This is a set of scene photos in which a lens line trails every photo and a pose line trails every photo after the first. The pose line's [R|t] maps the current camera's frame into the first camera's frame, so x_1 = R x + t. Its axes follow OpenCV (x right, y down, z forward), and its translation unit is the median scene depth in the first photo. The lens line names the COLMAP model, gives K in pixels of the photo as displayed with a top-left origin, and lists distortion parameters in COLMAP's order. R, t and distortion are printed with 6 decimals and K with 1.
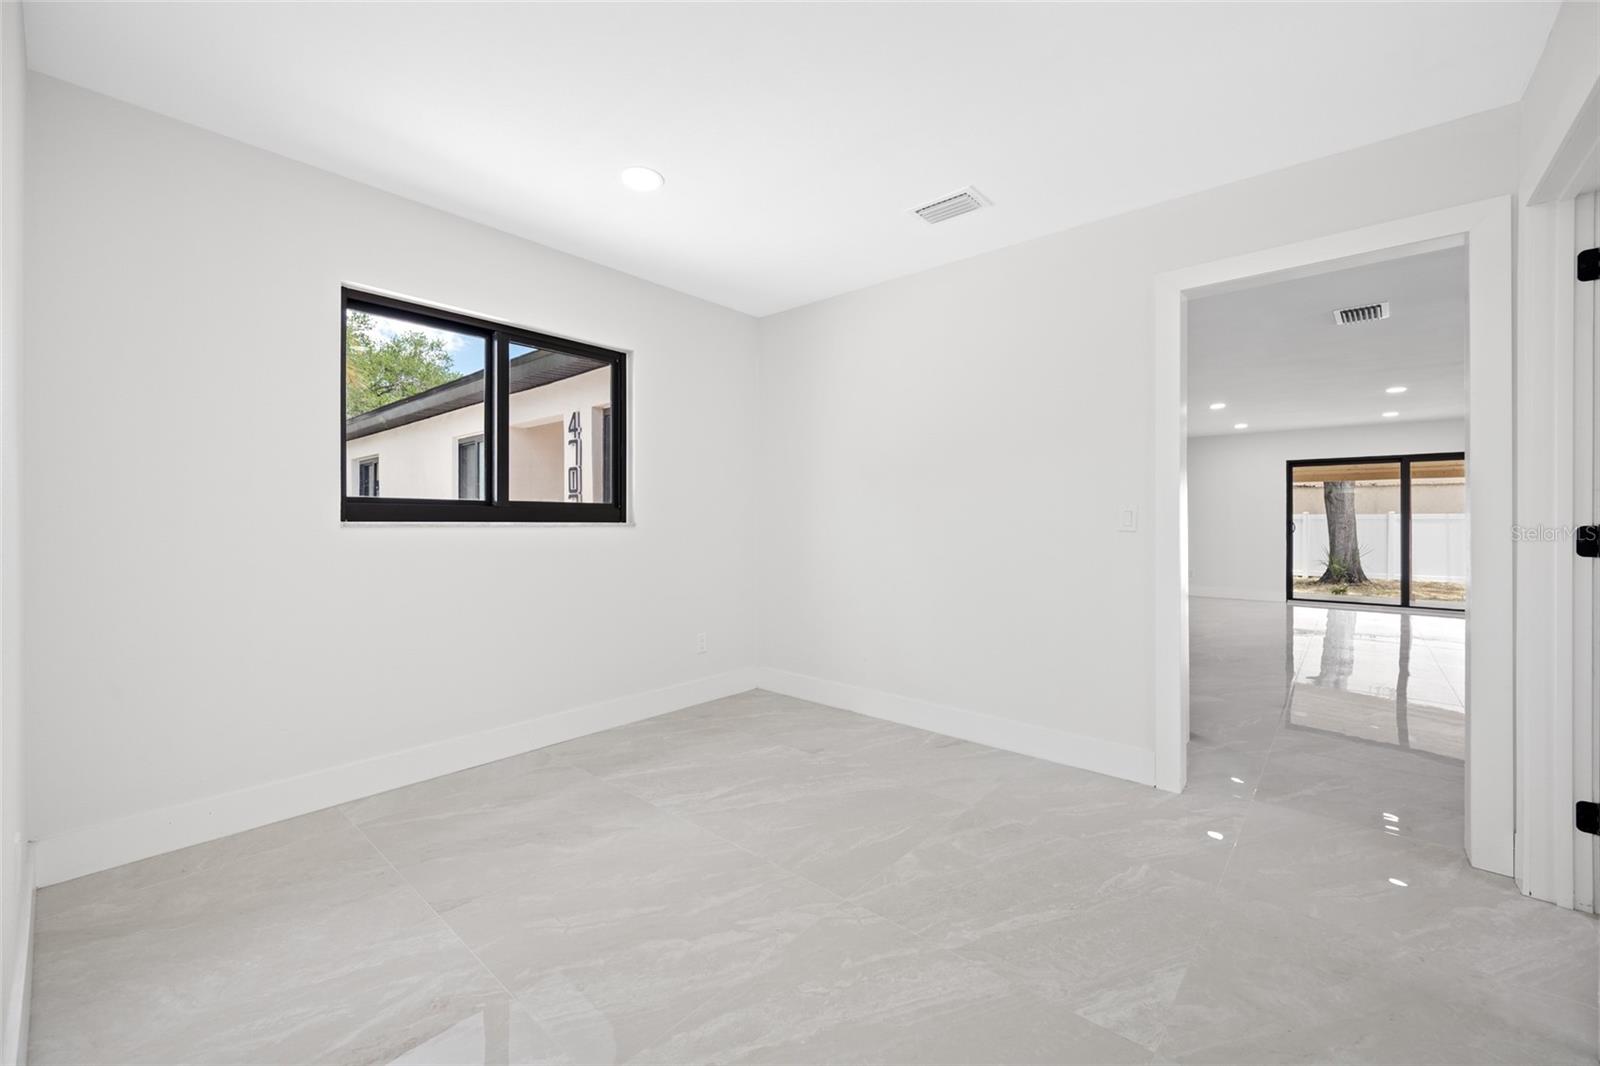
lens RADIAL K [[632.1, 0, 803.0], [0, 632.1, 525.3], [0, 0, 1]] dist [-0.000094, -0.000169]
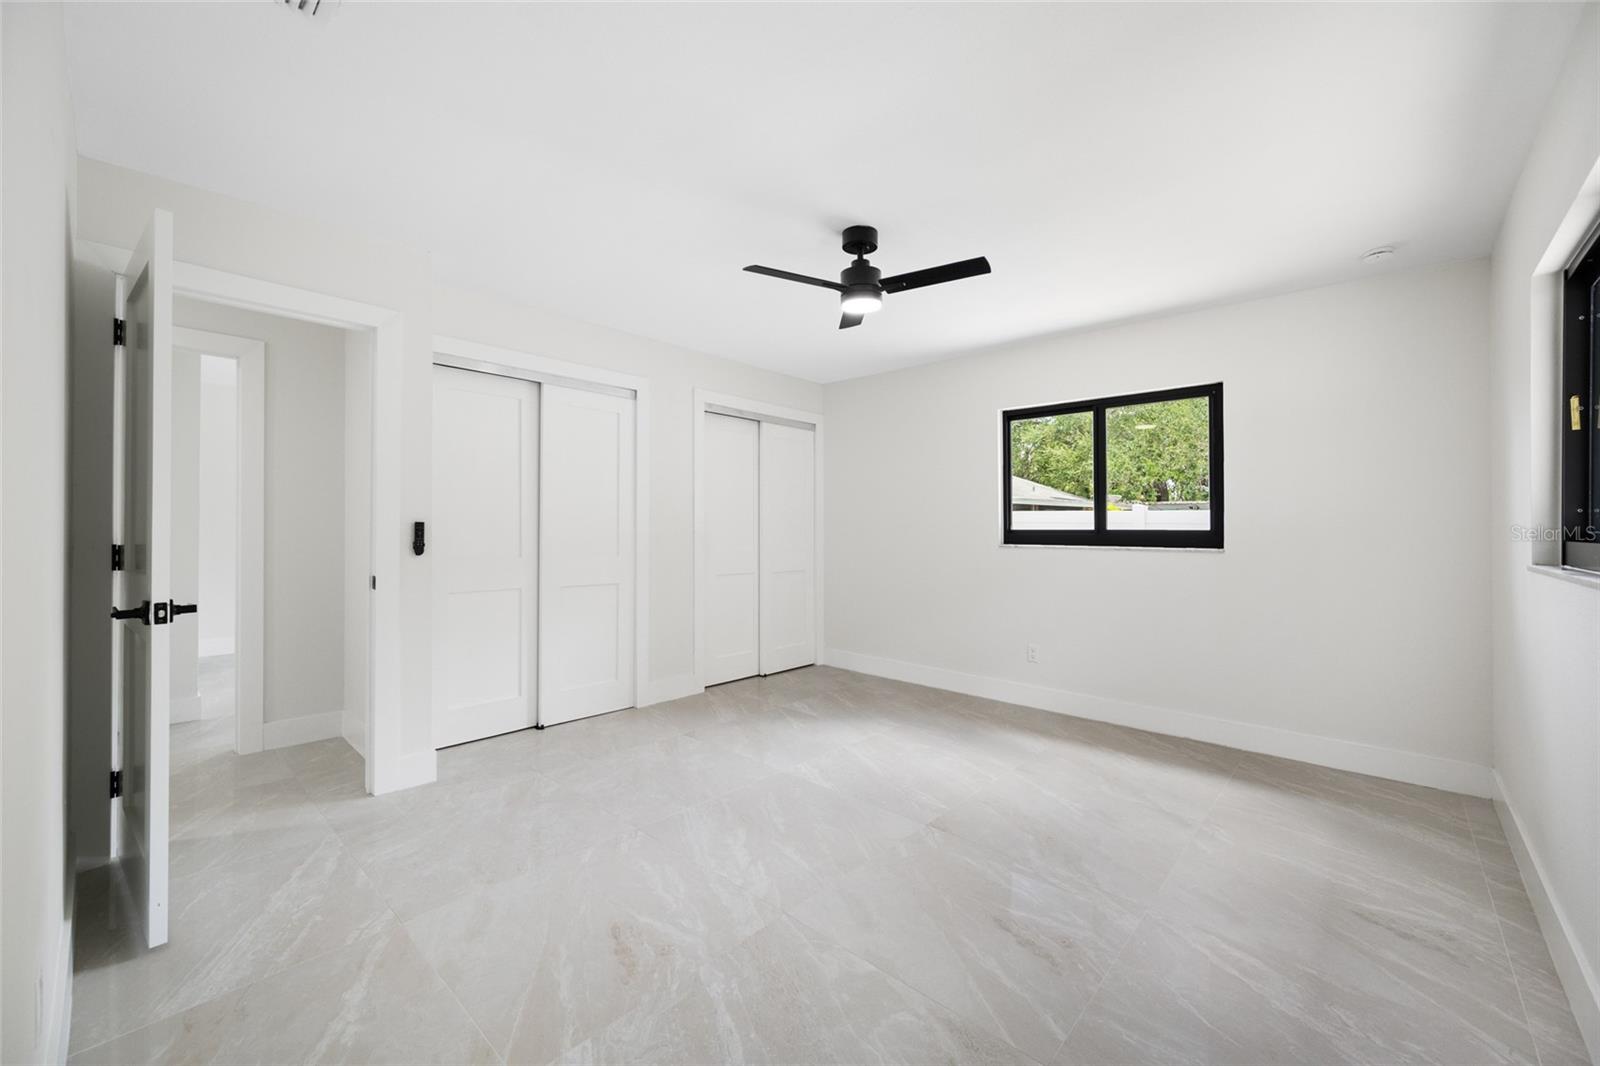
lens RADIAL K [[632.1, 0, 797.4], [0, 632.1, 509.0], [0, 0, 1]] dist [-0.000094, -0.000169]
pose [[-0.046088, -0.034454, -0.998343, 1.016613], [-0.010574, 0.999366, -0.034001, -0.035133], [0.998881, 0.008989, -0.046423, 0.476983]]
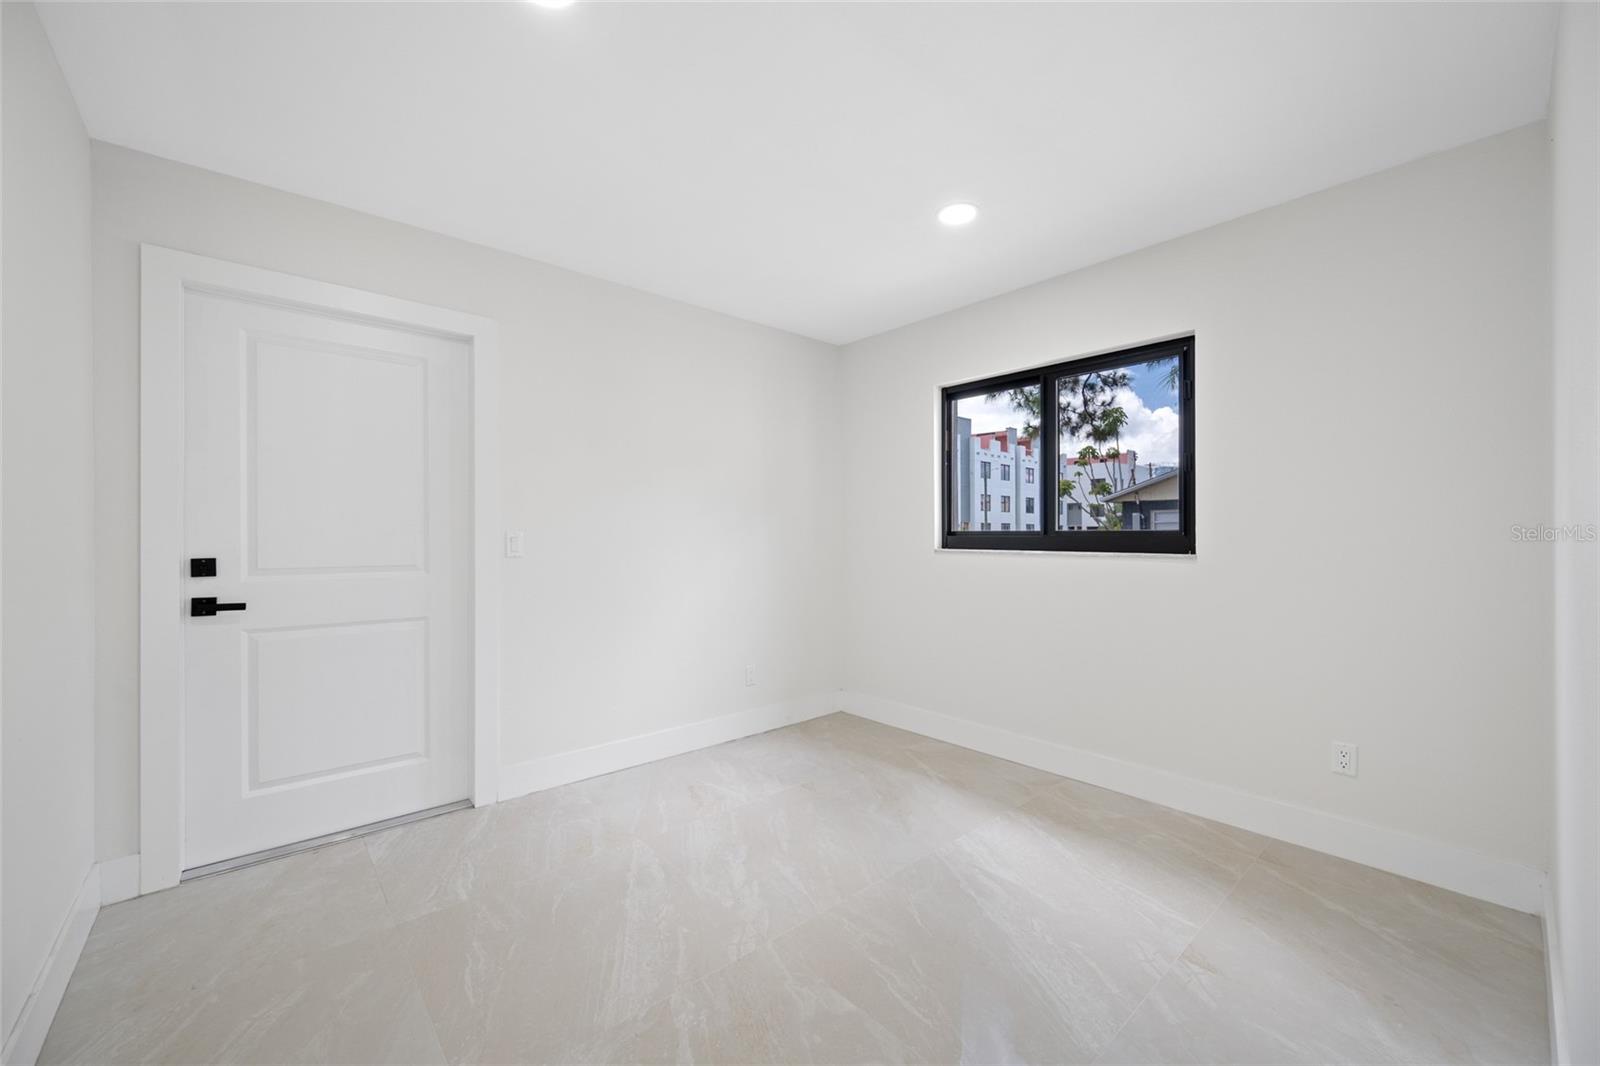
lens RADIAL K [[632.1, 0, 800.9], [0, 632.1, 533.4], [0, 0, 1]] dist [-0.000094, -0.000169]
pose [[-0.133387, -0.006768, -0.991041, 0.736843], [-0.009635, 0.999938, -0.005532, -0.028049], [0.991017, 0.008811, -0.133444, 0.826398]]
